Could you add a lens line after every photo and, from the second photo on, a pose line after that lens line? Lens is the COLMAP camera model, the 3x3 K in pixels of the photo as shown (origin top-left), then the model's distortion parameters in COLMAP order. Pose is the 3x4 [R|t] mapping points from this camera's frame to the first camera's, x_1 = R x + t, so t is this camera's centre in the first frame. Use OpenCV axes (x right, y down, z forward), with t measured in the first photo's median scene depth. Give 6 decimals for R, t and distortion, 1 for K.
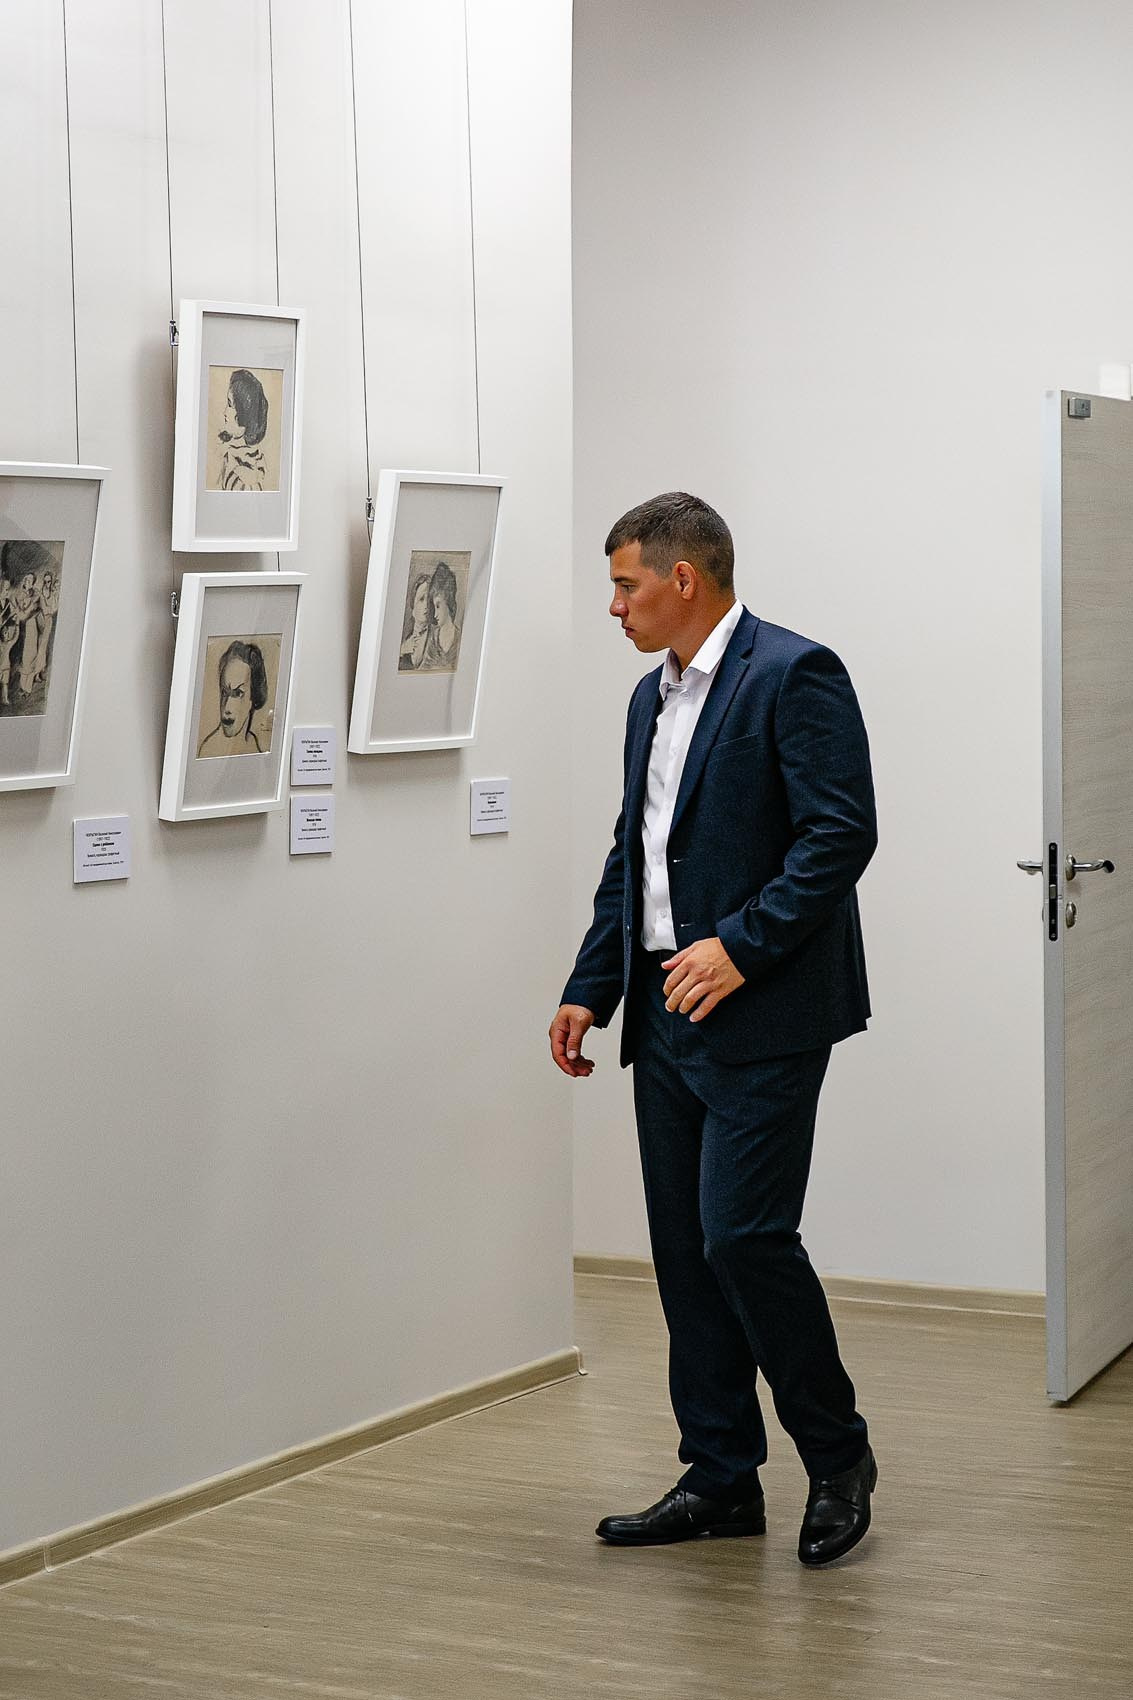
lens RADIAL K [[3523.8, 0, 566.5], [0, 3523.8, 850.0], [0, 0, 1]] dist [0.043630, 0.159561]
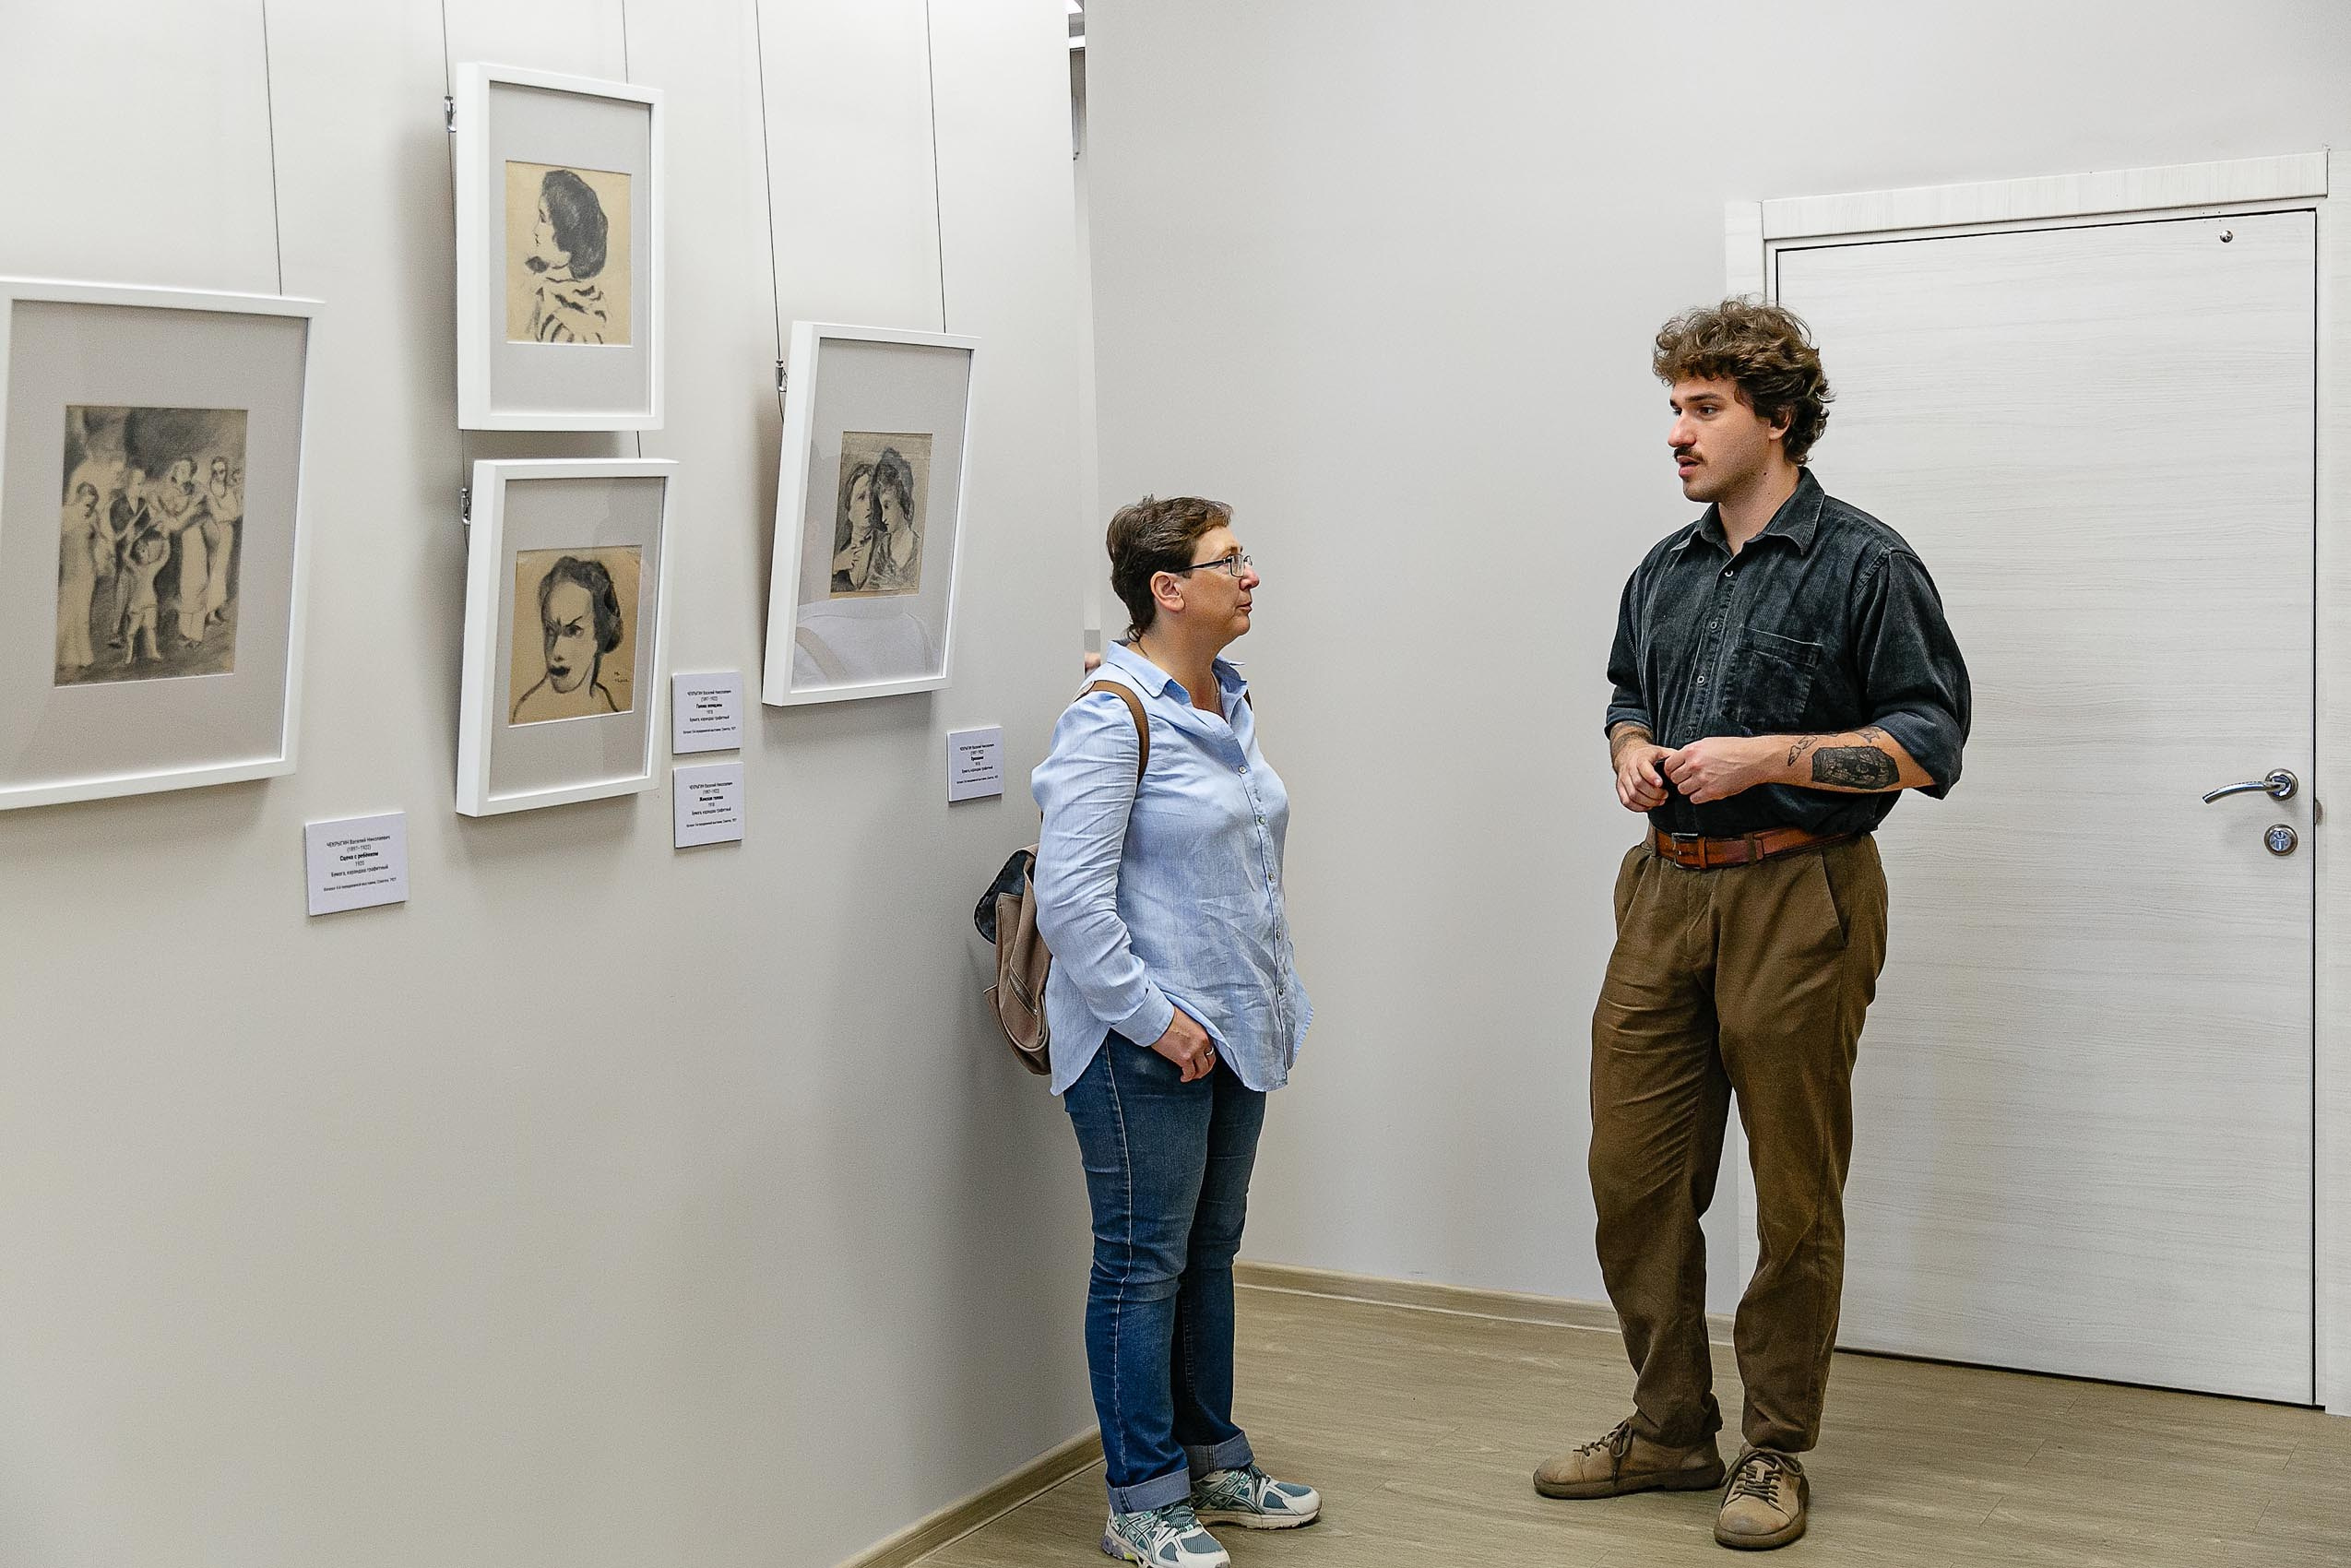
lens RADIAL K [[2828.4, 0, 1175.5], [0, 2828.4, 784.0], [0, 0, 1]] dist [-0.003903, -0.005555]
pose [[0.999749, -0.021637, -0.005828, 0.030500], [0.021745, 0.999583, 0.019022, -0.021881], [0.005414, -0.019144, 0.999802, 0.433085]]
